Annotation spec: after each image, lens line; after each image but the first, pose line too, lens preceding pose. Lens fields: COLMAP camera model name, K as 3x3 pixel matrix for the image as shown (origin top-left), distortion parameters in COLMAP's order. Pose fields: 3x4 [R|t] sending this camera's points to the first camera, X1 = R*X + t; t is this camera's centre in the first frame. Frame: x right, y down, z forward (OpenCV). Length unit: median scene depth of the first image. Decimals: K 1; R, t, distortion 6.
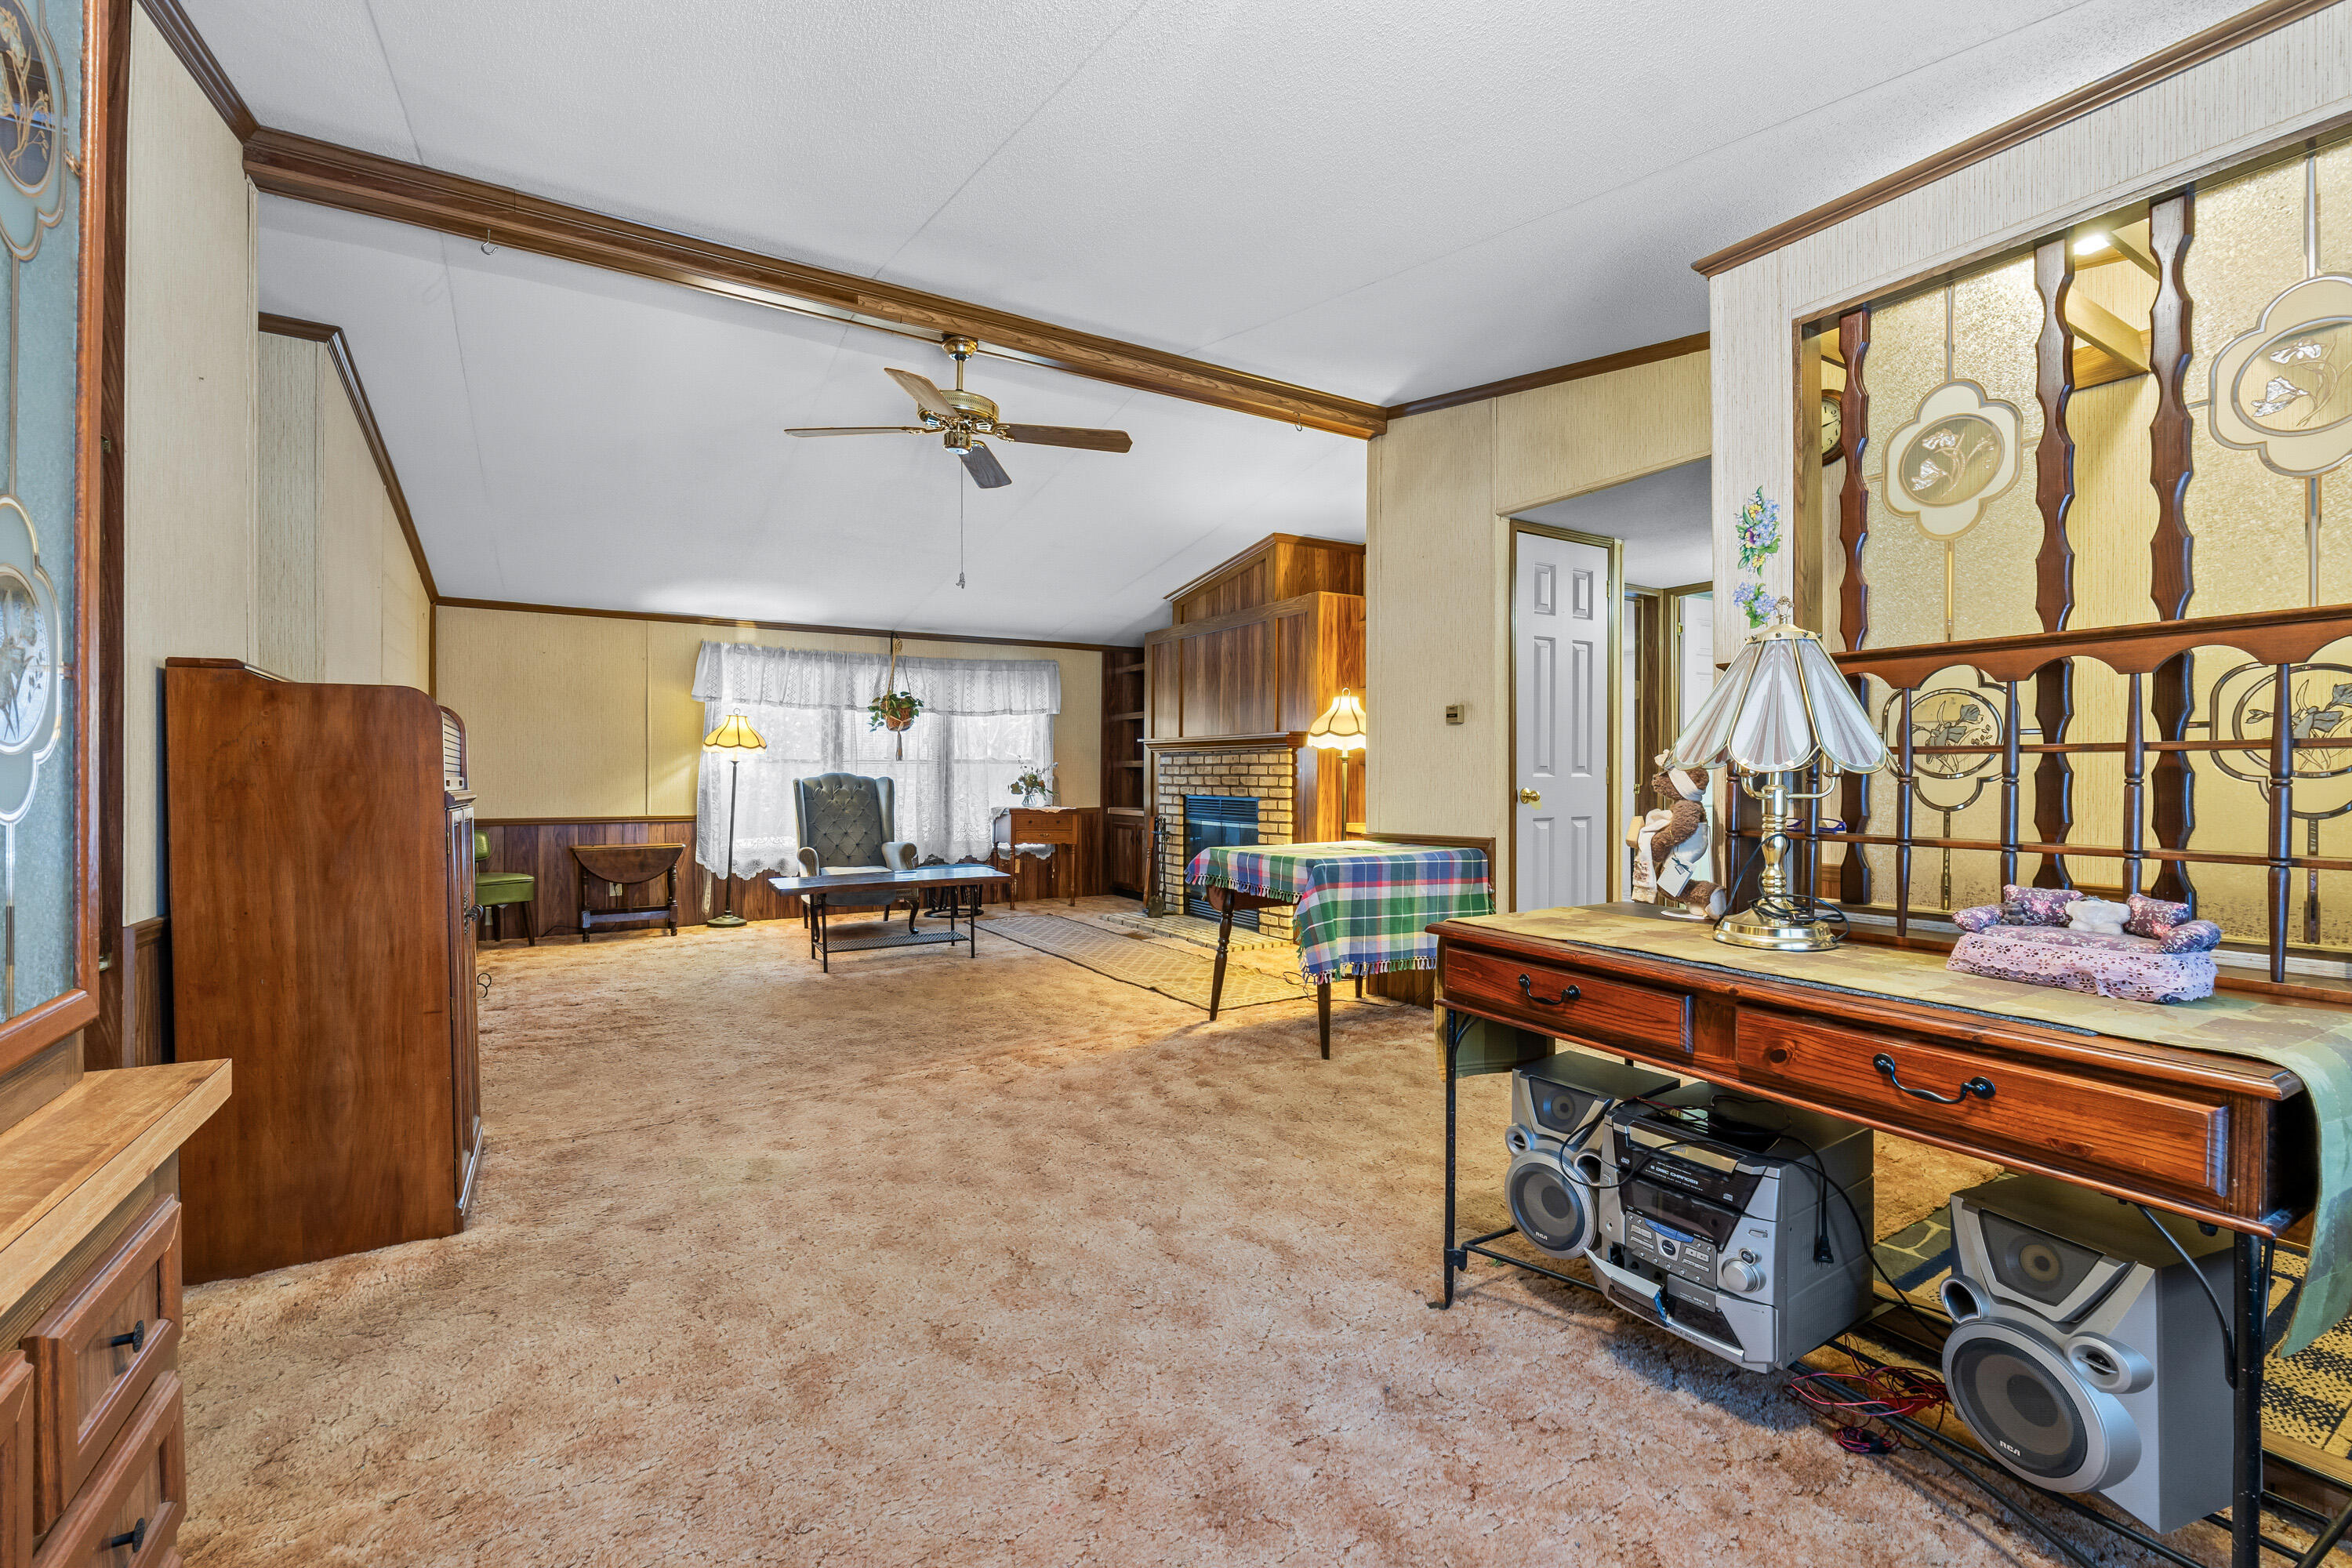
lens RADIAL K [[988.0, 0, 1172.5], [0, 988.0, 789.6], [0, 0, 1]] dist [-0.007626, -0.000787]
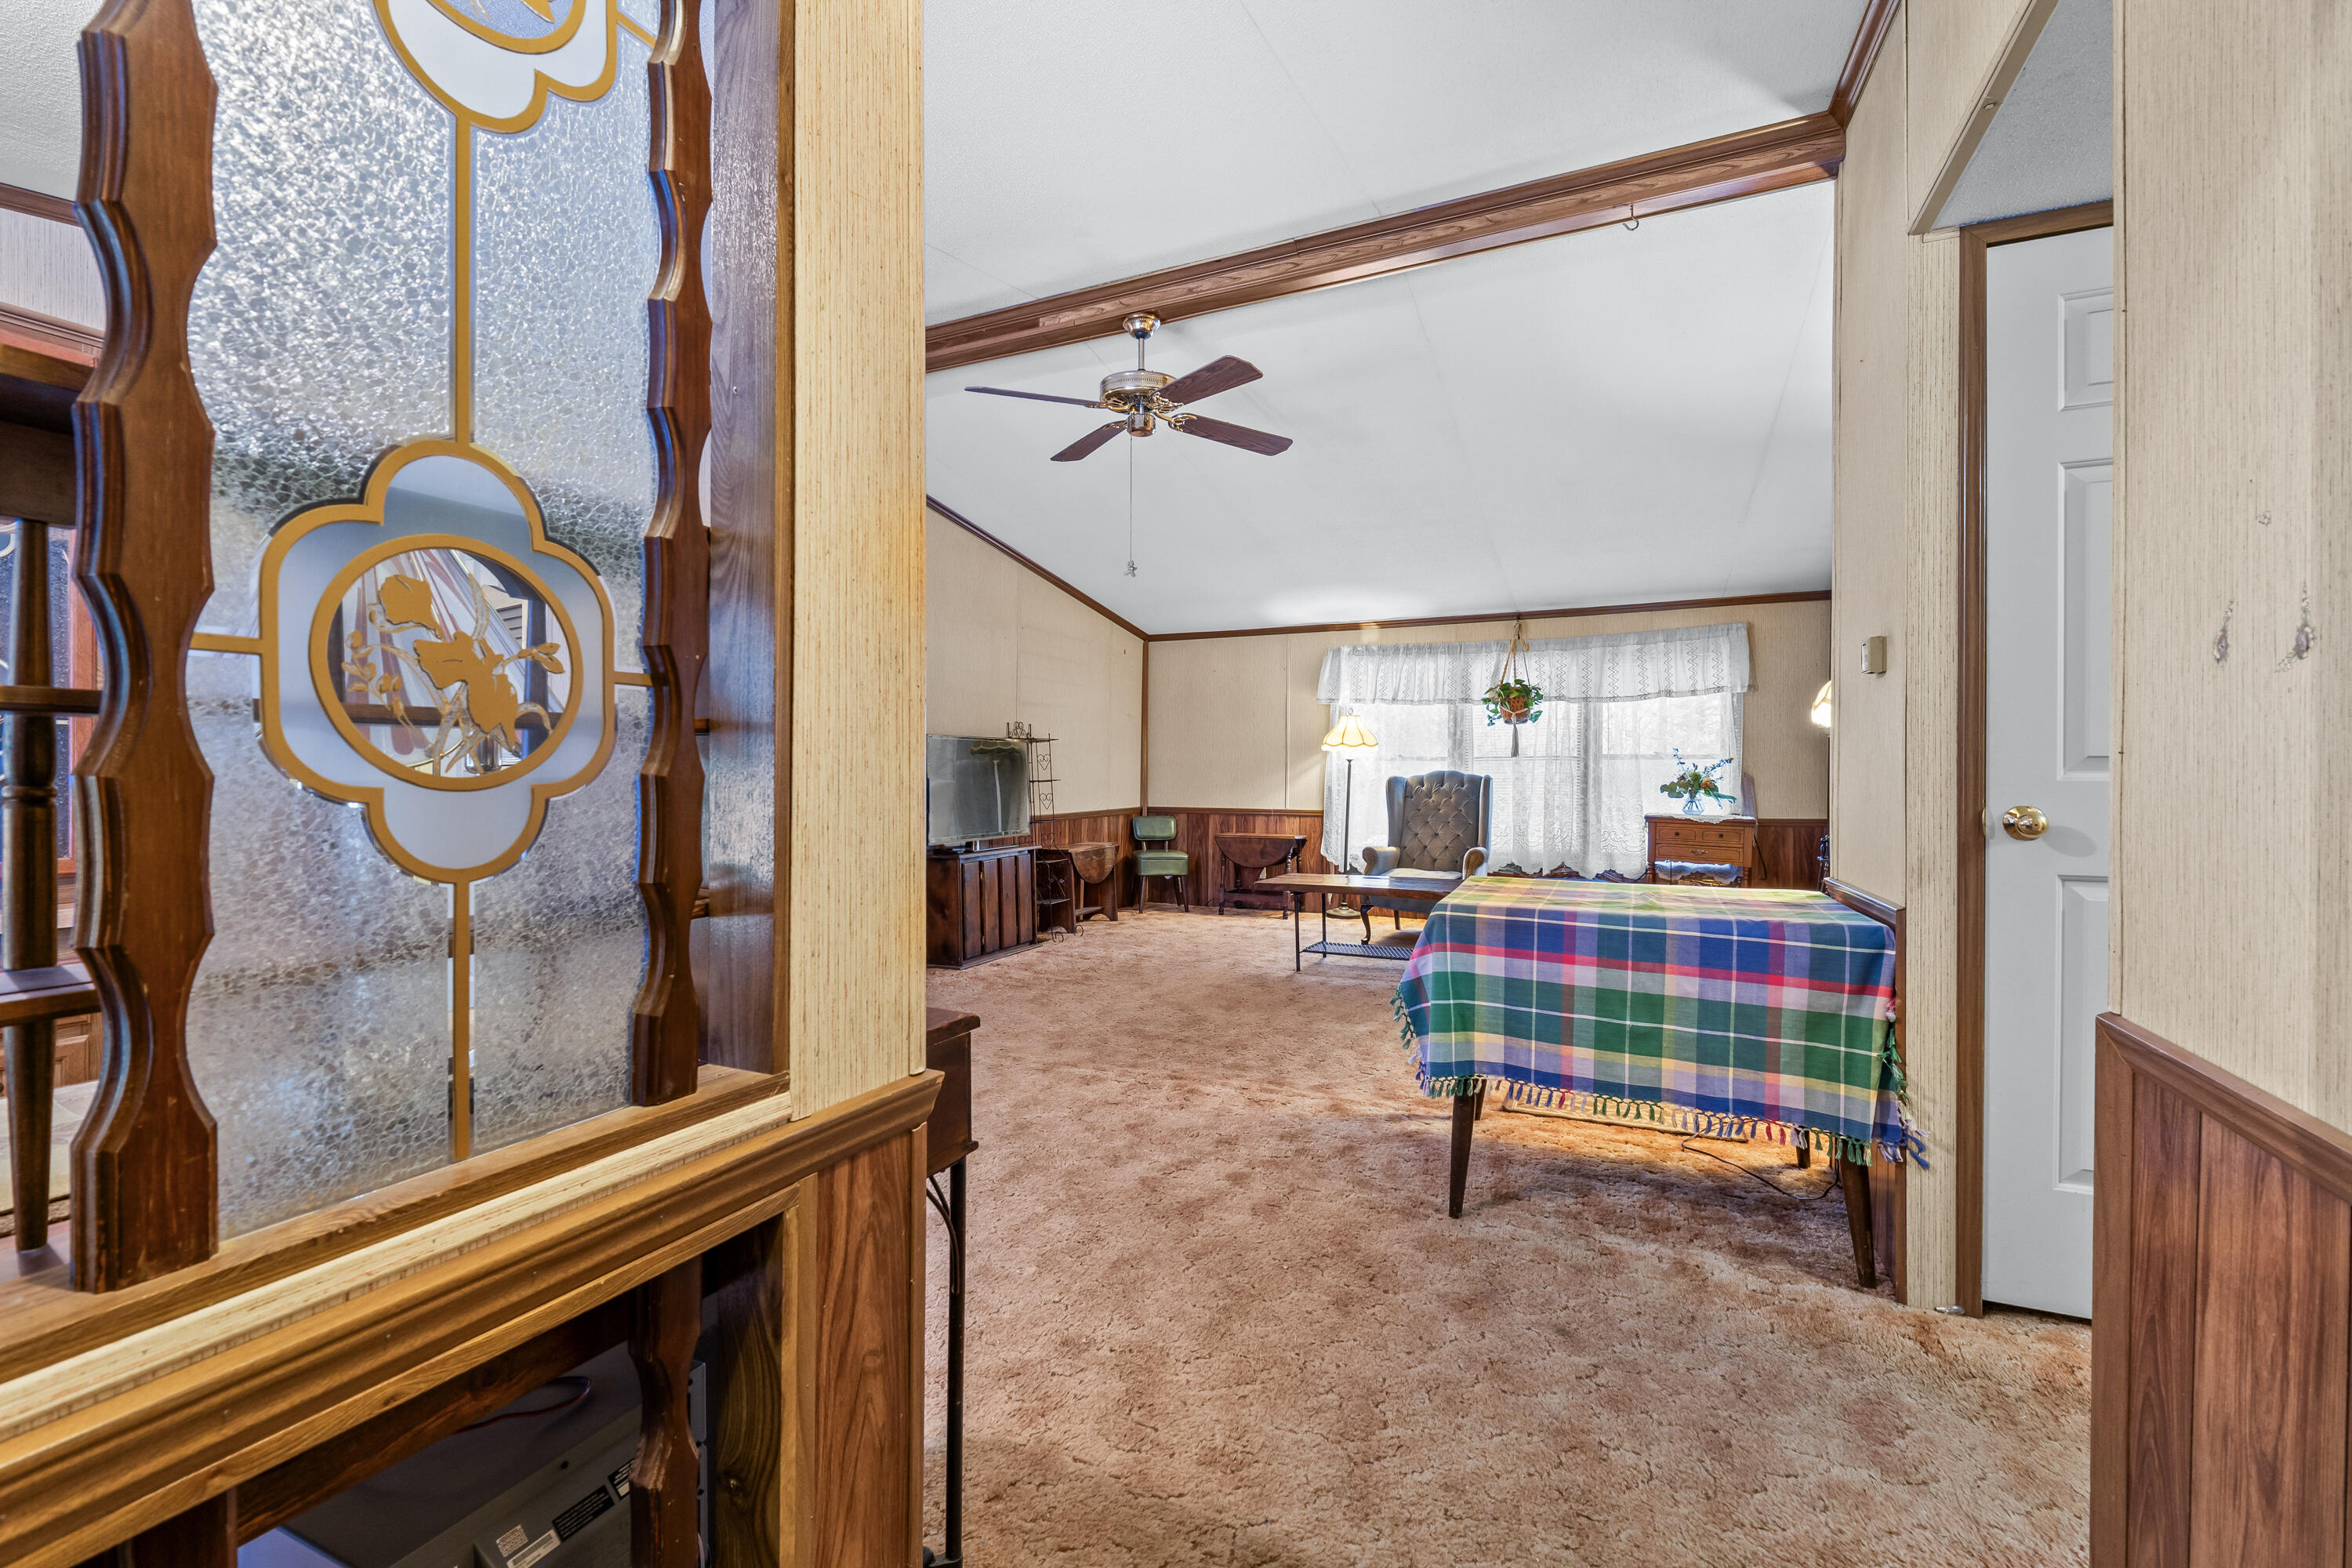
lens RADIAL K [[988.0, 0, 1166.9], [0, 988.0, 786.8], [0, 0, 1]] dist [-0.007626, -0.000787]
pose [[0.552735, 0.014066, -0.833238, 0.321164], [-0.014160, 0.999872, 0.007486, -0.005069], [0.833237, 0.007661, 0.552863, 0.267320]]
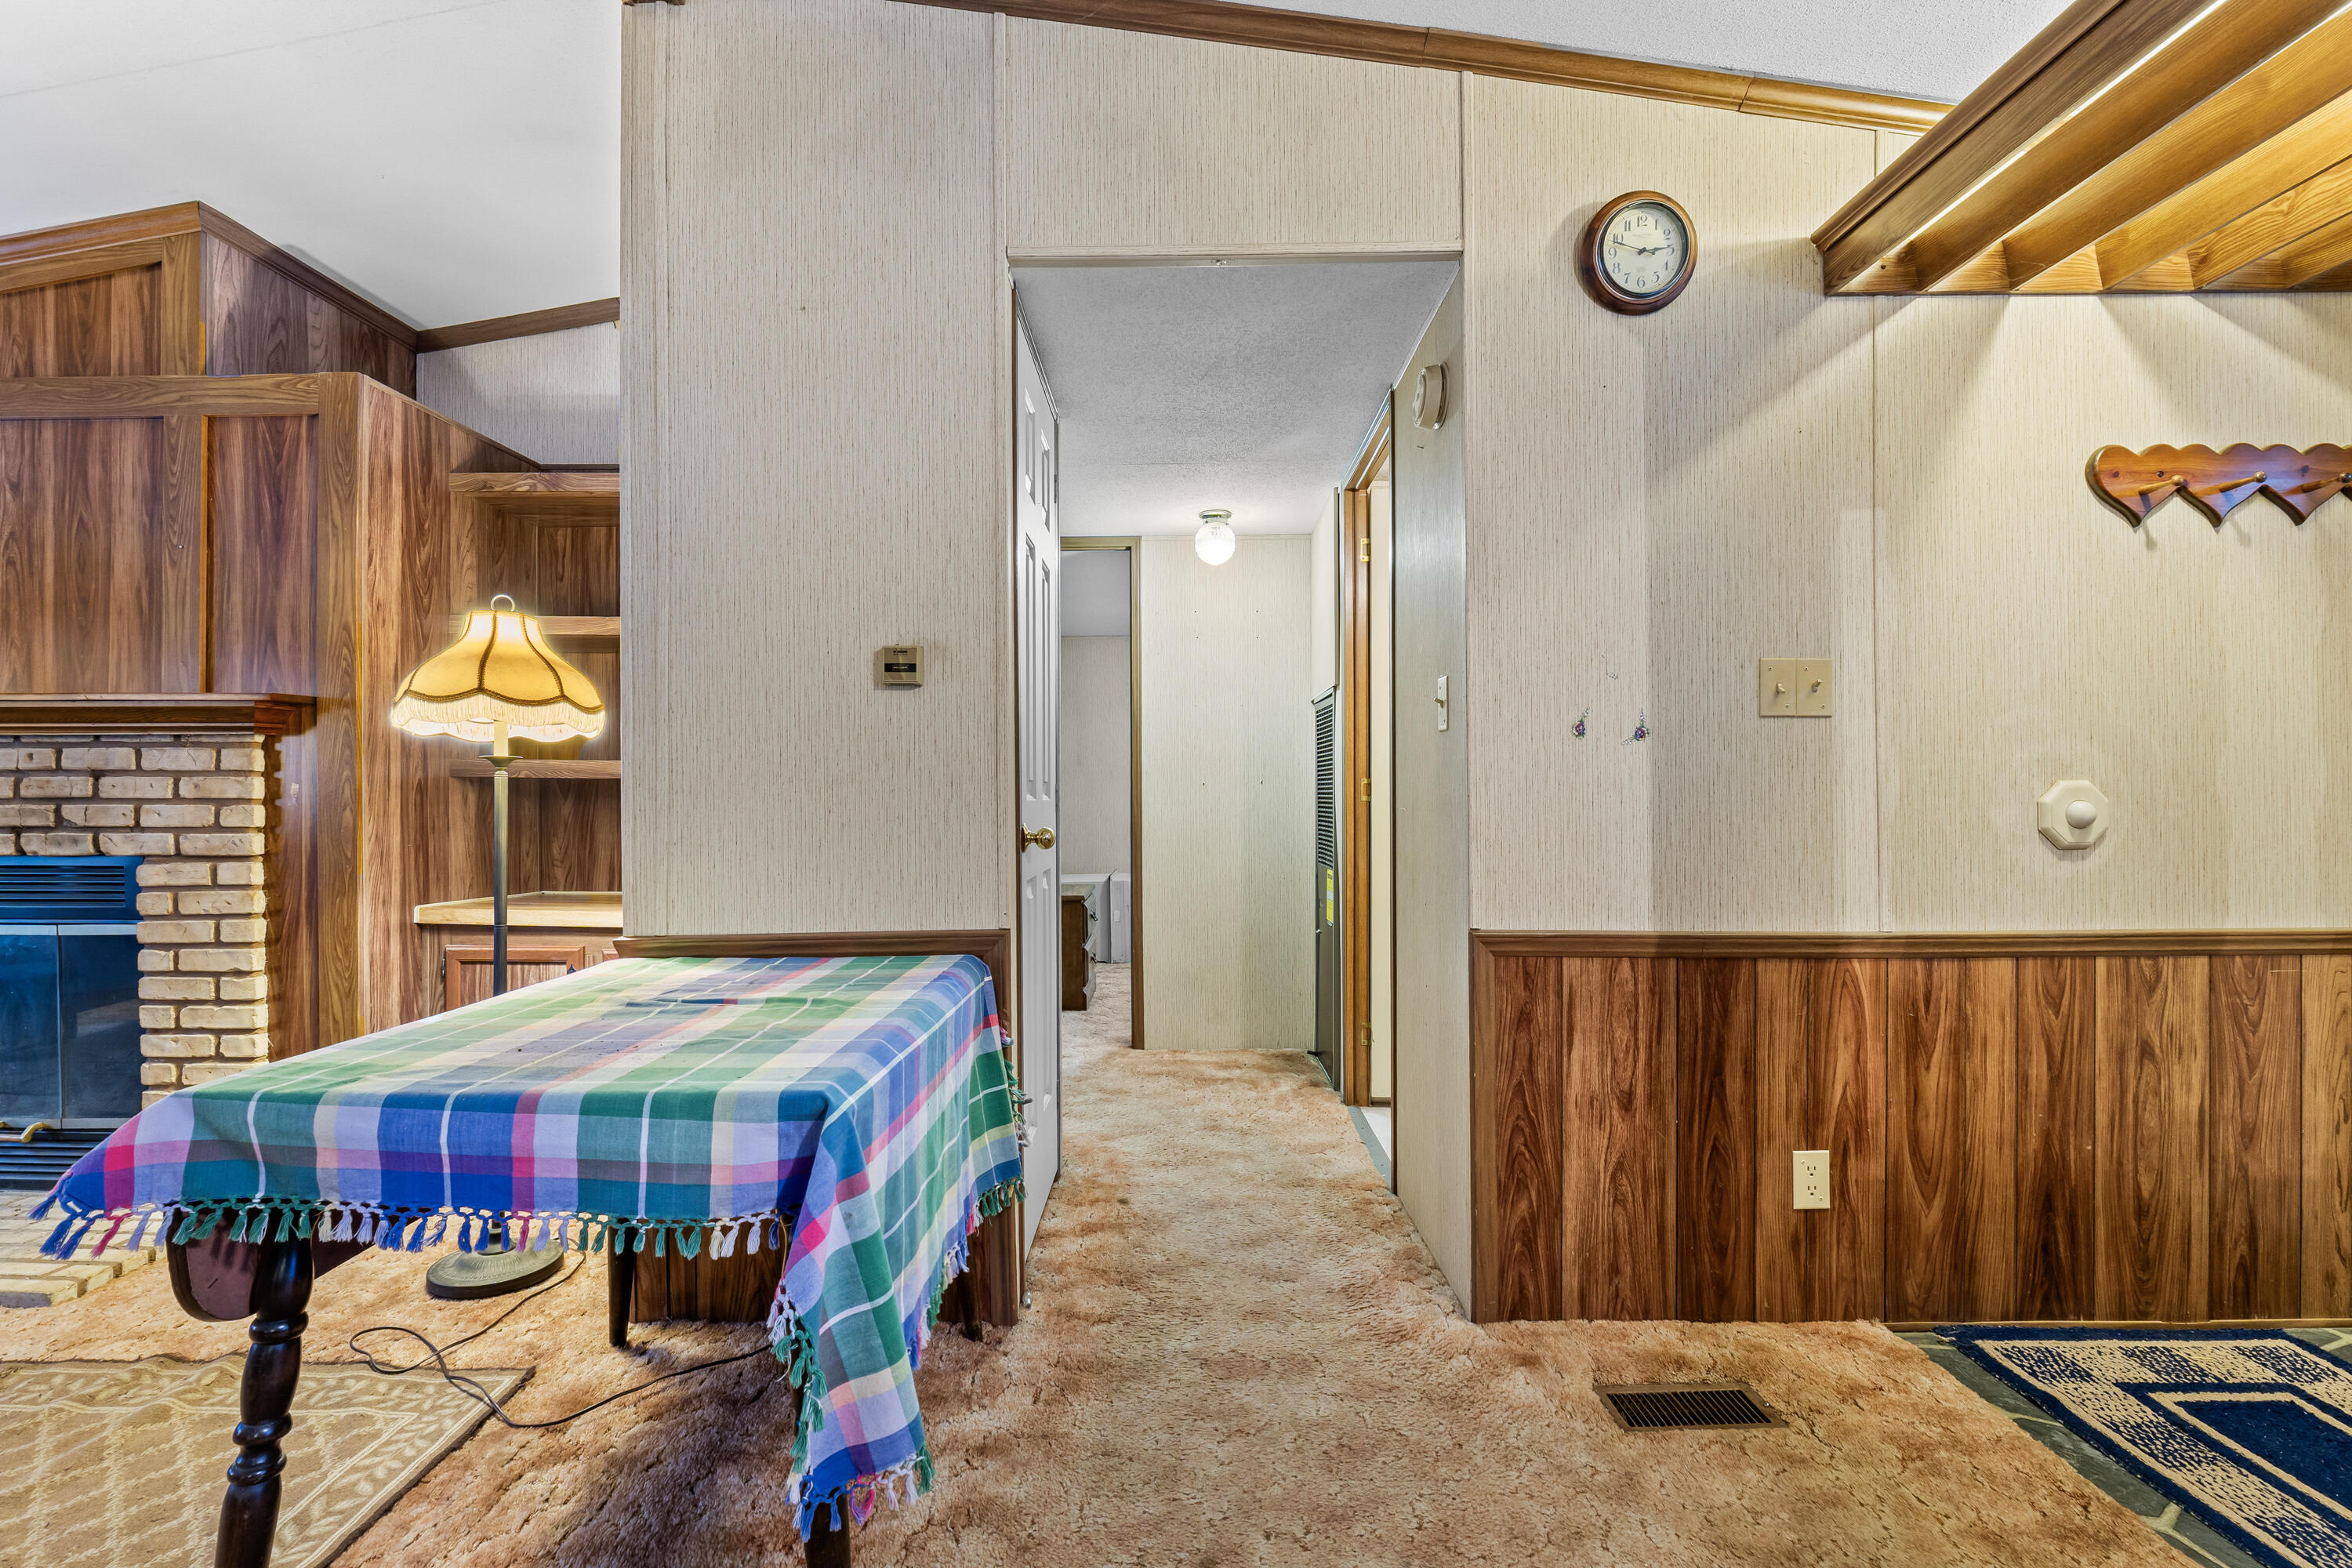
lens RADIAL K [[988.0, 0, 1155.7], [0, 988.0, 804.6], [0, 0, 1]] dist [-0.007626, -0.000787]
pose [[0.534486, -0.004573, 0.845165, -0.024652], [0.015621, 0.999868, -0.004469, -0.004333], [-0.845033, 0.015591, 0.534487, 0.417772]]
